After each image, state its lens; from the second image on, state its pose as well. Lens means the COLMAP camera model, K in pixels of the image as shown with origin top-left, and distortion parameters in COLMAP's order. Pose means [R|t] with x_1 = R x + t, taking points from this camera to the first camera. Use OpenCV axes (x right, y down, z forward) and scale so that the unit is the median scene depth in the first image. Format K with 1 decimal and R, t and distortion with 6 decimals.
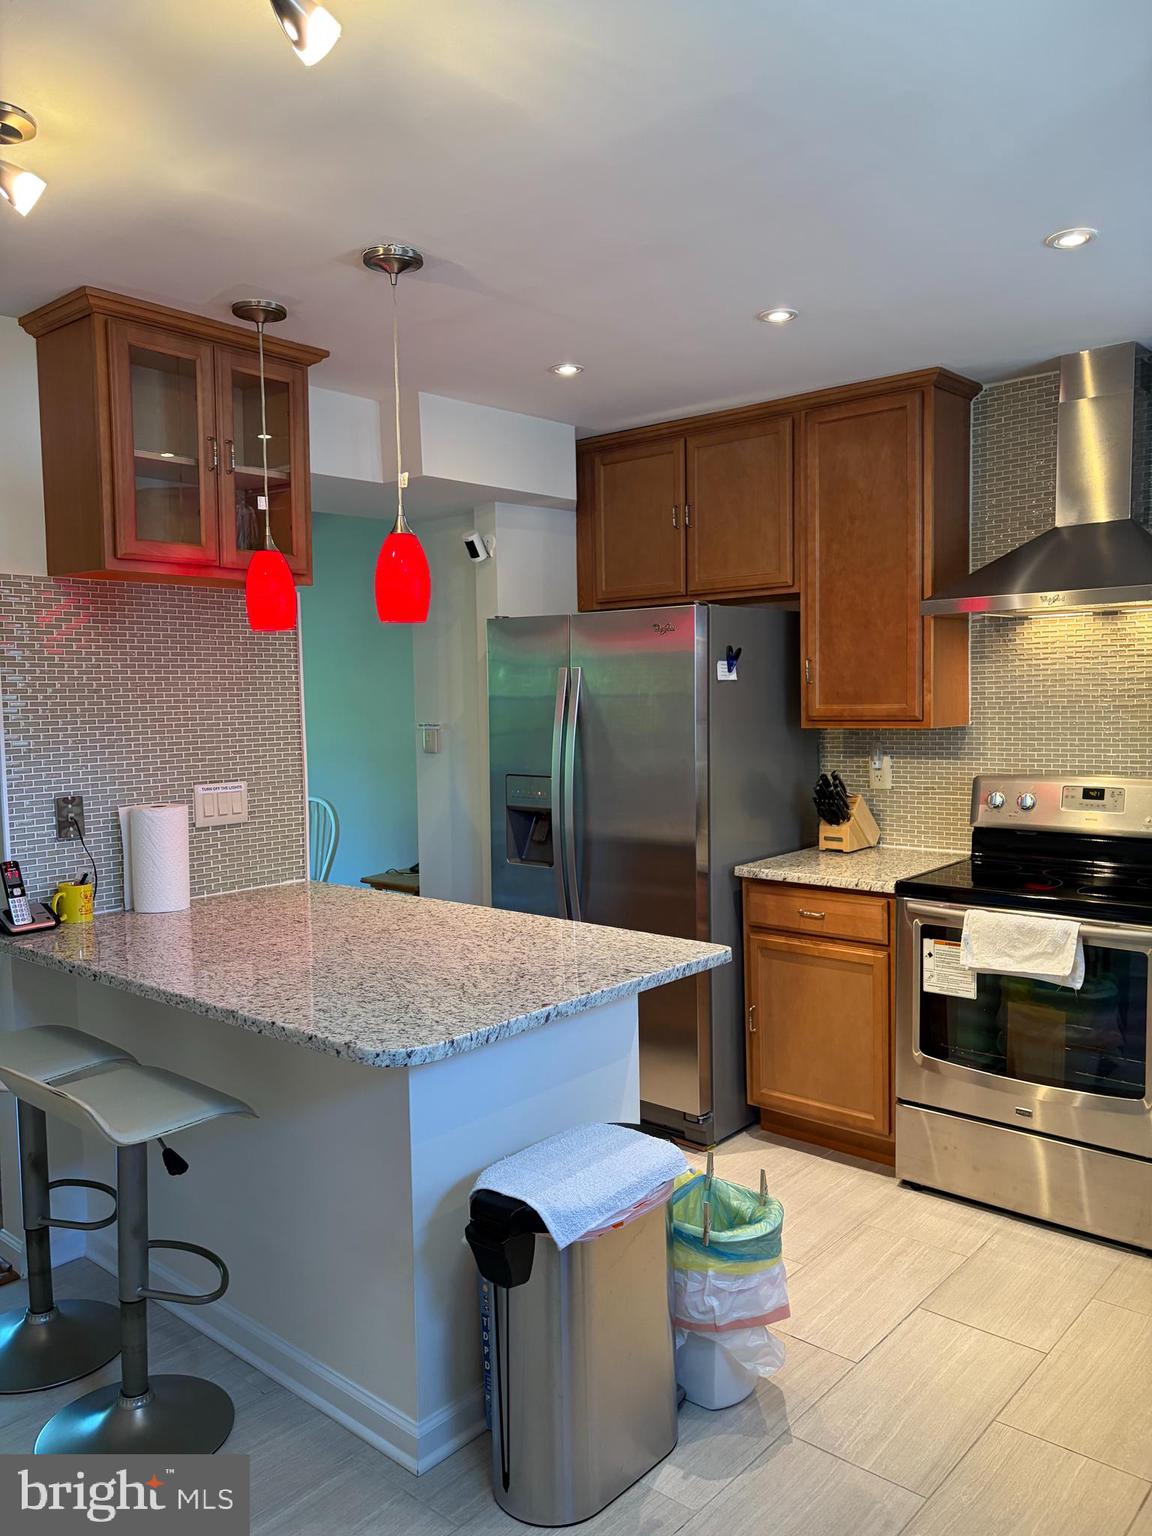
lens RADIAL K [[1148.8, 0, 576.0], [0, 1148.8, 768.0], [0, 0, 1]] dist [0.127793, -0.385822]
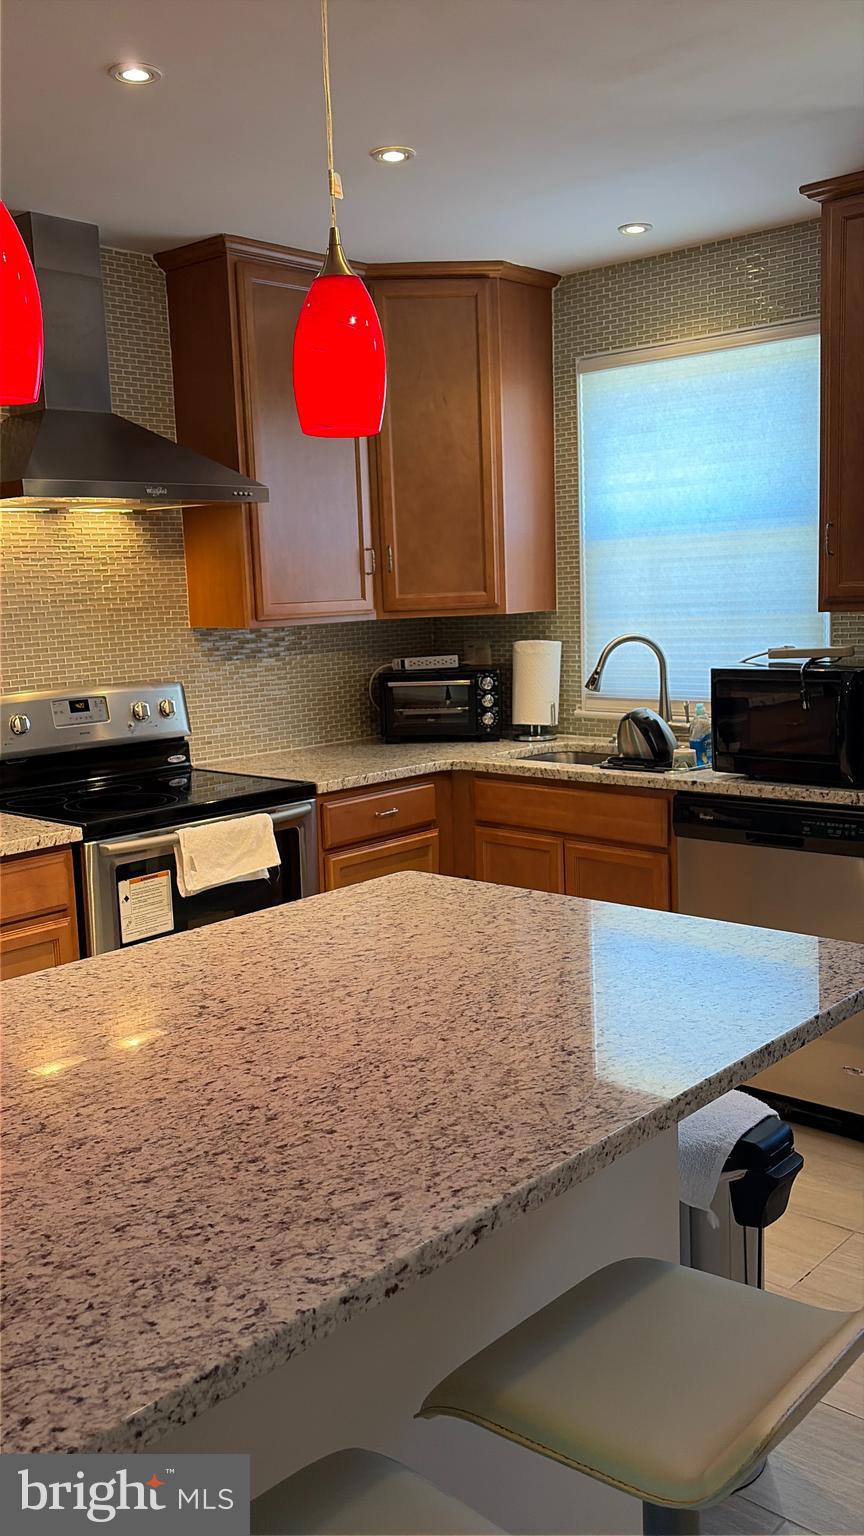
lens RADIAL K [[1329.2, 0, 432.0], [0, 1329.2, 768.0], [0, 0, 1]] dist [-0.006032, -0.004359]
pose [[0.011159, -0.125735, 0.992001, -0.660249], [0.094618, 0.987744, 0.124132, -0.036336], [-0.995451, 0.092476, 0.022919, 0.740132]]
